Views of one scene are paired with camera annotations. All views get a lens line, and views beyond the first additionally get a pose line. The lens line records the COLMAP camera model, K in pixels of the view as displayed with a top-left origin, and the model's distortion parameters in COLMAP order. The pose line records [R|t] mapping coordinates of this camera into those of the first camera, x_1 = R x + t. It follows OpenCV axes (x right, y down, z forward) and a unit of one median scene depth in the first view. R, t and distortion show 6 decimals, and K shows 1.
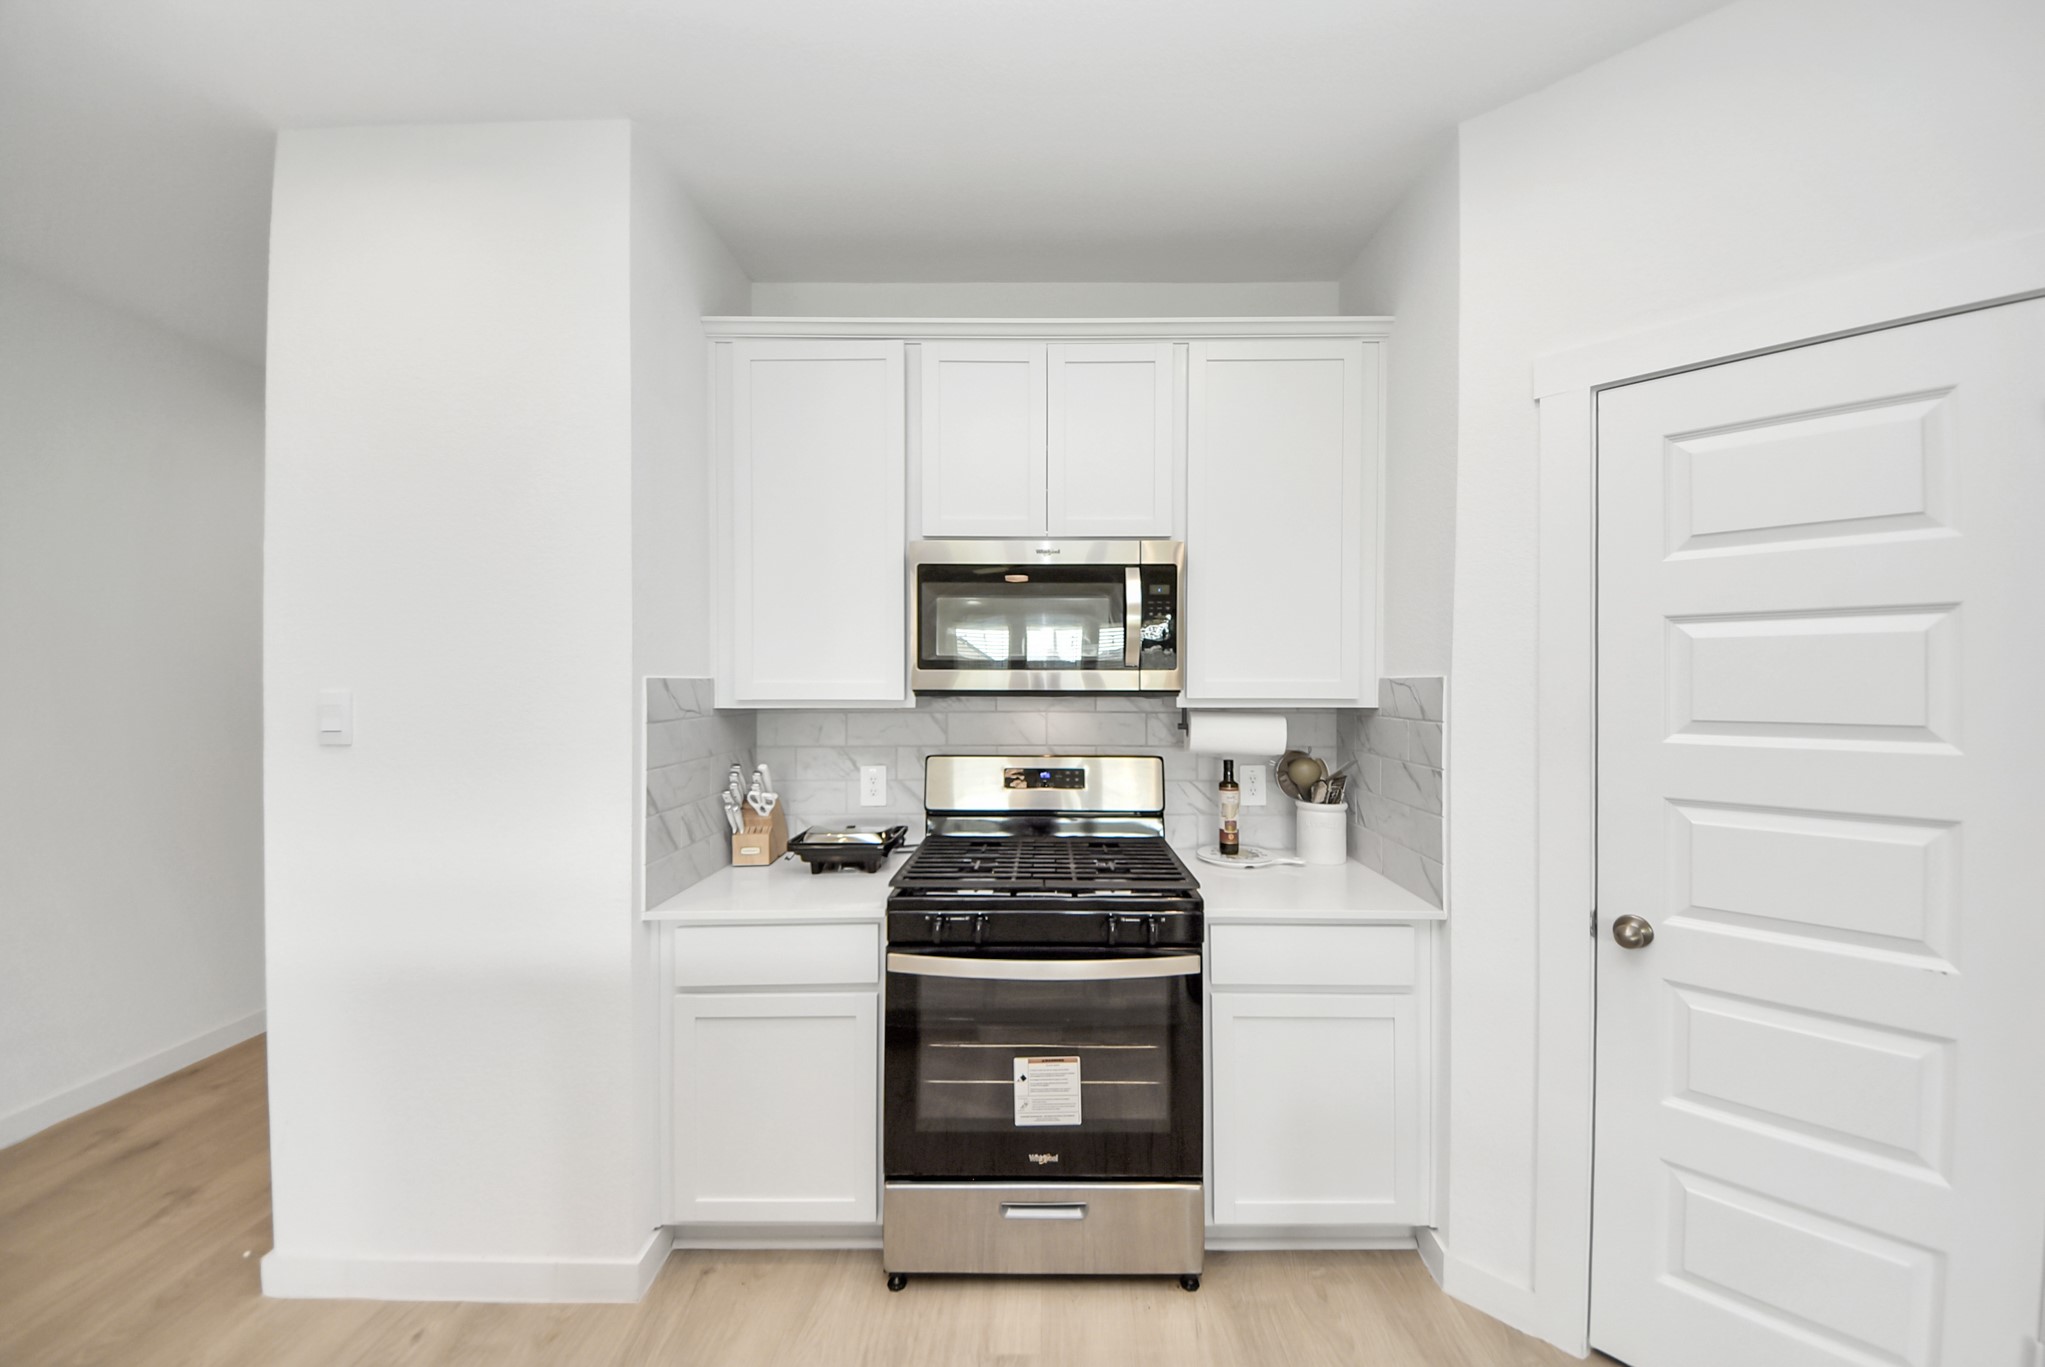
lens RADIAL K [[708.3, 0, 1034.4], [0, 708.3, 688.6], [0, 0, 1]] dist [-0.000168, -0.000017]
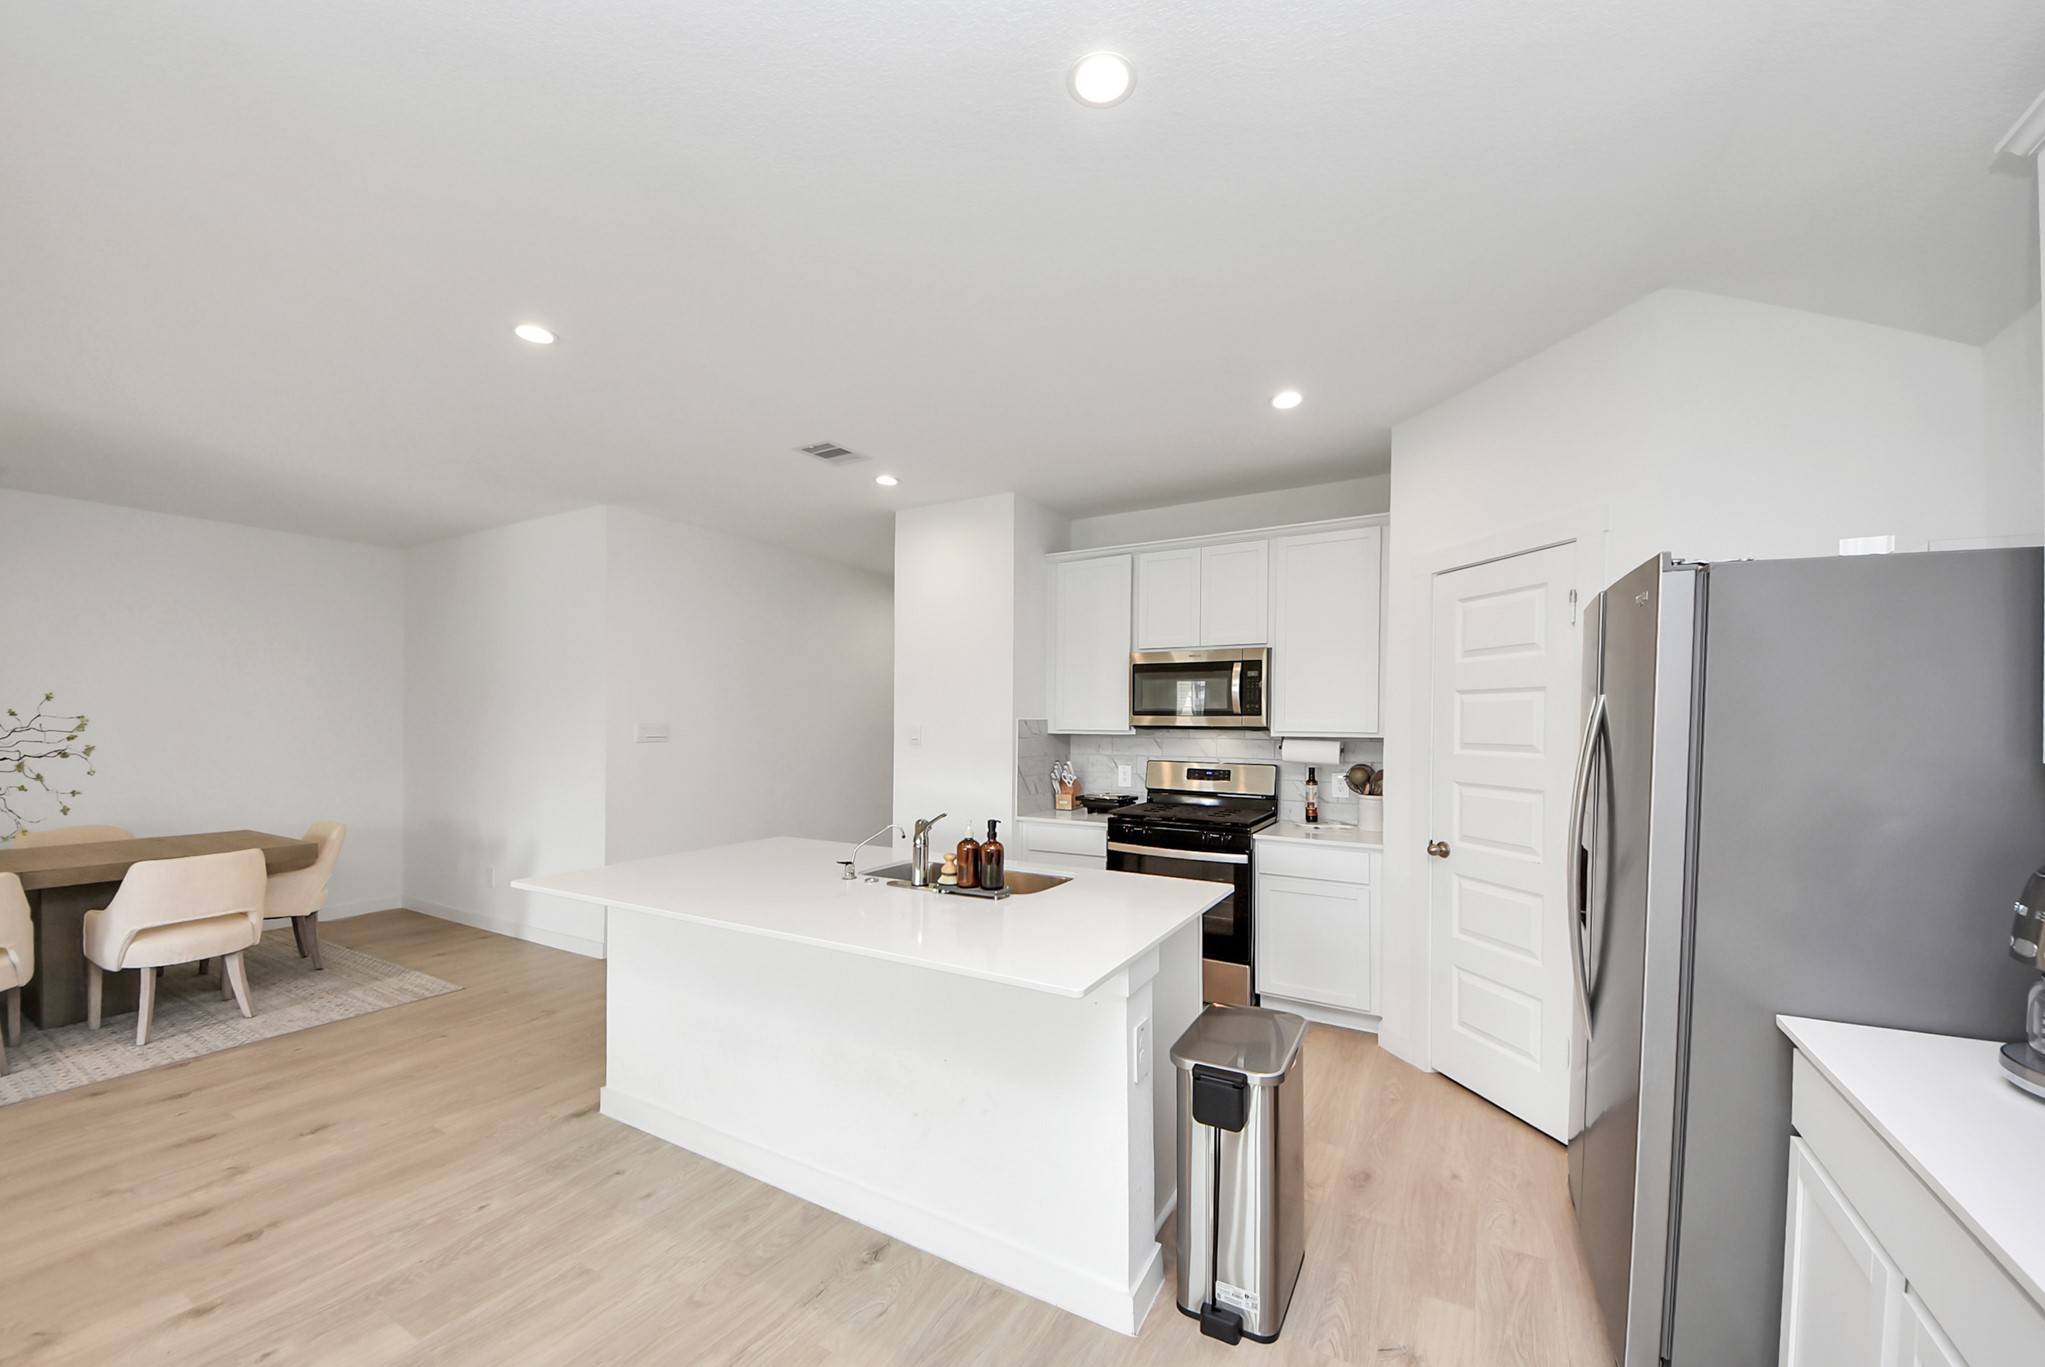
lens RADIAL K [[757.3, 0, 1036.0], [0, 757.3, 713.0], [0, 0, 1]] dist [0.015371, -0.008936]
pose [[0.870681, -0.001368, -0.491847, 0.650574], [-0.007272, 0.999851, -0.015654, 0.002205], [0.491795, 0.017206, 0.870541, -1.022037]]
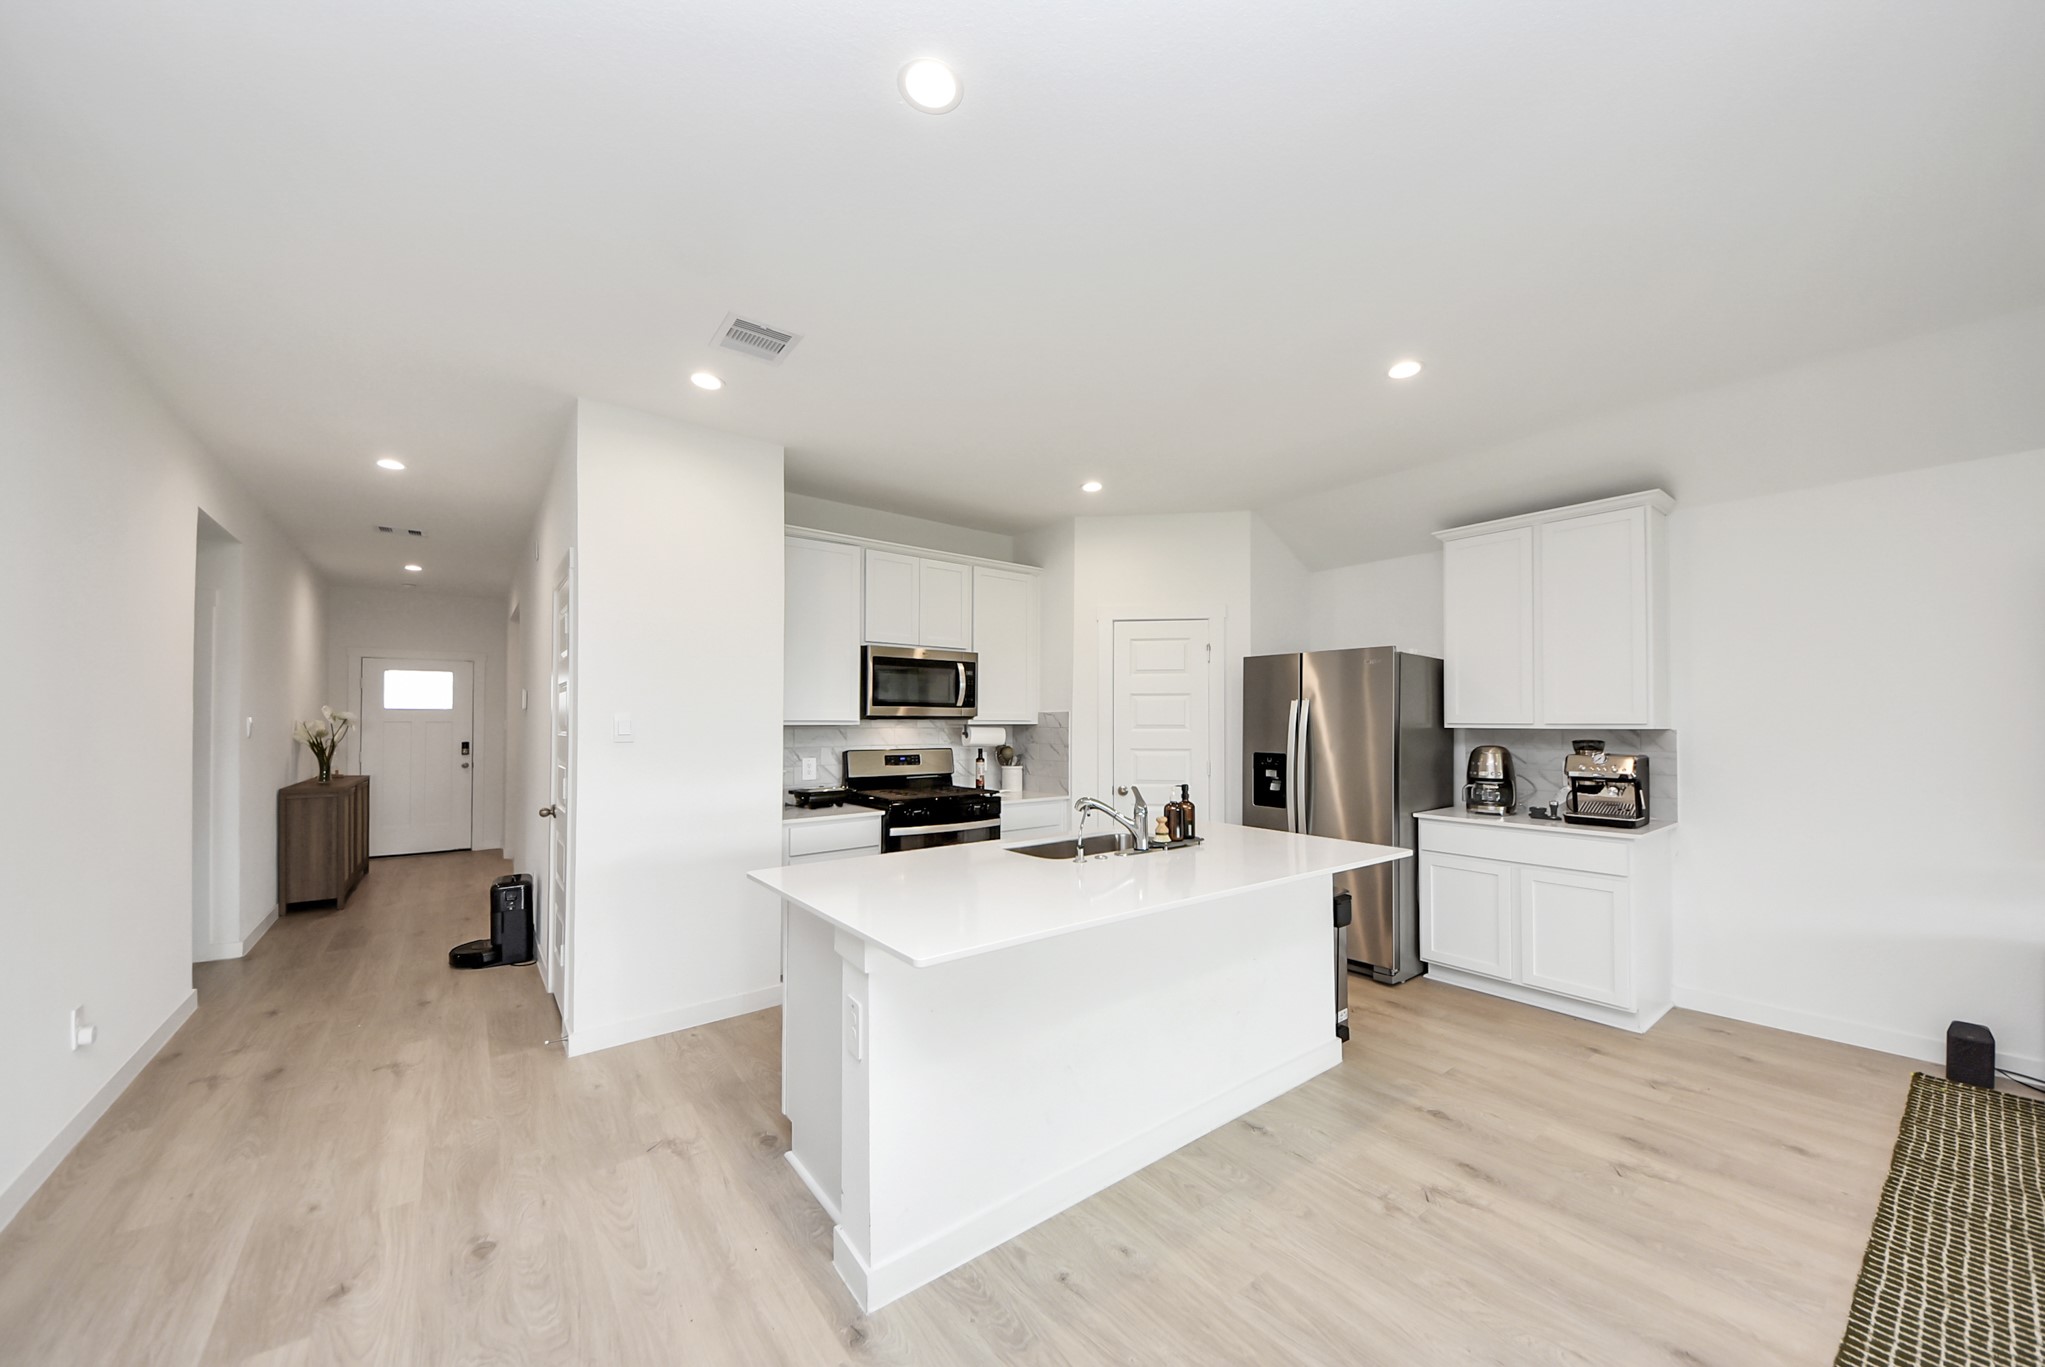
lens RADIAL K [[737.3, 0, 1006.6], [0, 737.3, 712.1], [0, 0, 1]] dist [0.000410, -0.000172]
pose [[0.800288, 0.010330, 0.599527, -1.141705], [0.001720, 0.999808, -0.019523, 0.035193], [-0.599614, 0.016655, 0.800116, -0.983163]]
